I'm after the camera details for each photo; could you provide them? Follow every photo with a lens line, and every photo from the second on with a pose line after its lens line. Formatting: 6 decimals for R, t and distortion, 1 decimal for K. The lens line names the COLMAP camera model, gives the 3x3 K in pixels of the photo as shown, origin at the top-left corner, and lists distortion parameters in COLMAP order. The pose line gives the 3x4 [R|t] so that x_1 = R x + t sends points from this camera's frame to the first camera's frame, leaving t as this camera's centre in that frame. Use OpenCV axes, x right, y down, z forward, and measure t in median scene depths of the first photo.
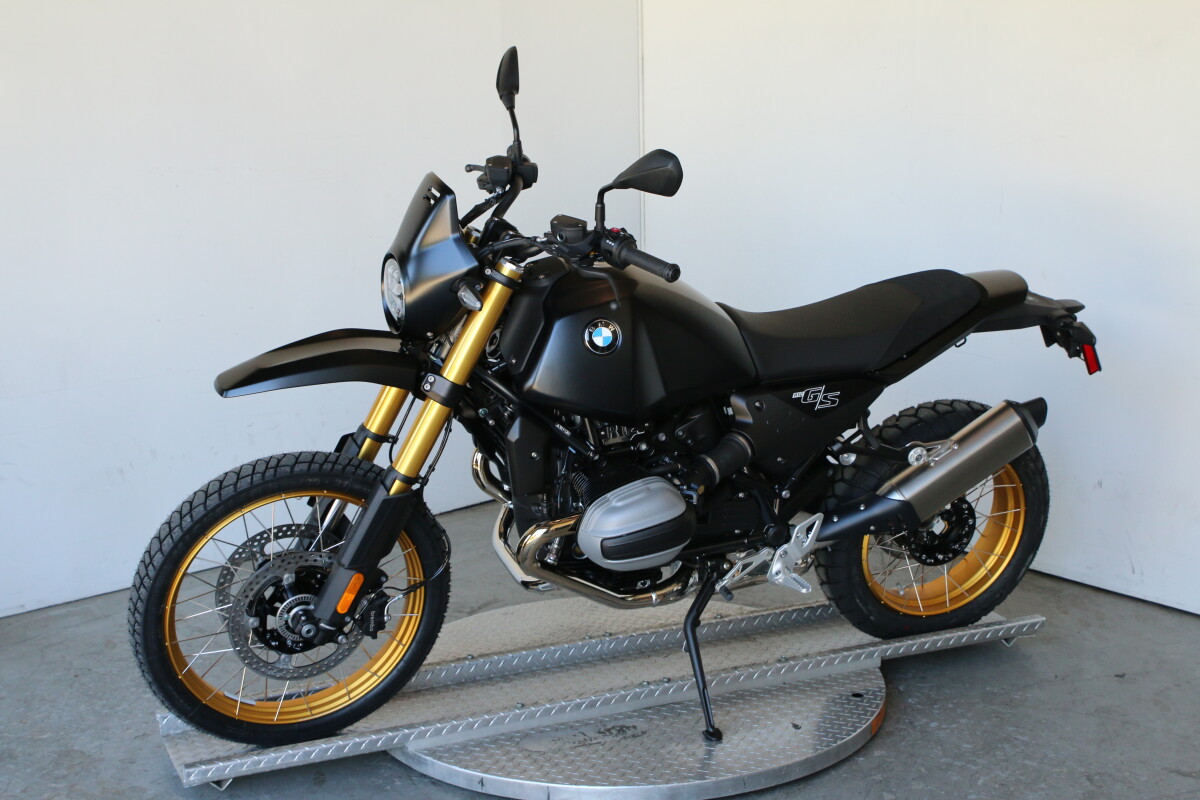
lens RADIAL K [[1730.4, 0, 581.9], [0, 1730.4, 417.9], [0, 0, 1]] dist [-0.033408, 0.000000]
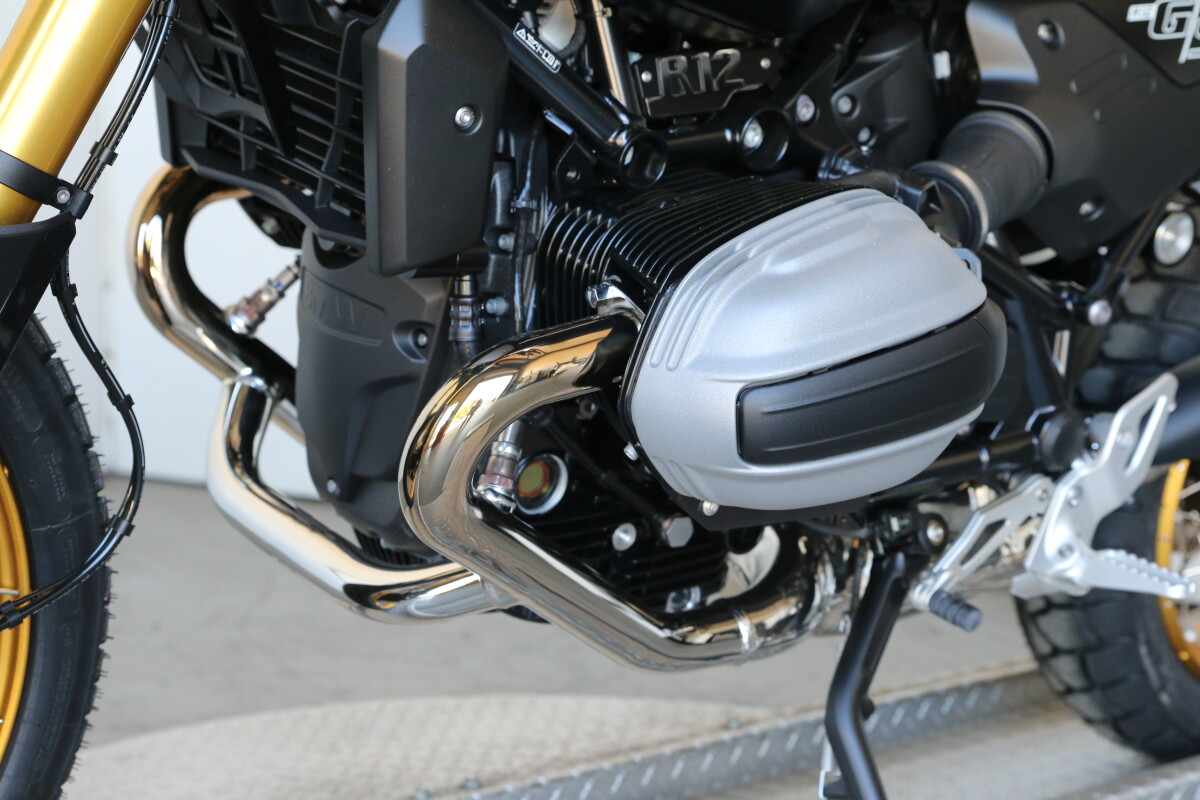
lens RADIAL K [[2487.9, 0, 602.9], [0, 2487.9, 444.1], [0, 0, 1]] dist [-0.001501, 0.000000]
pose [[0.957046, -0.017838, 0.289386, -0.119283], [0.031646, 0.998569, -0.043105, 0.089302], [-0.288203, 0.050411, 0.956242, 0.571969]]
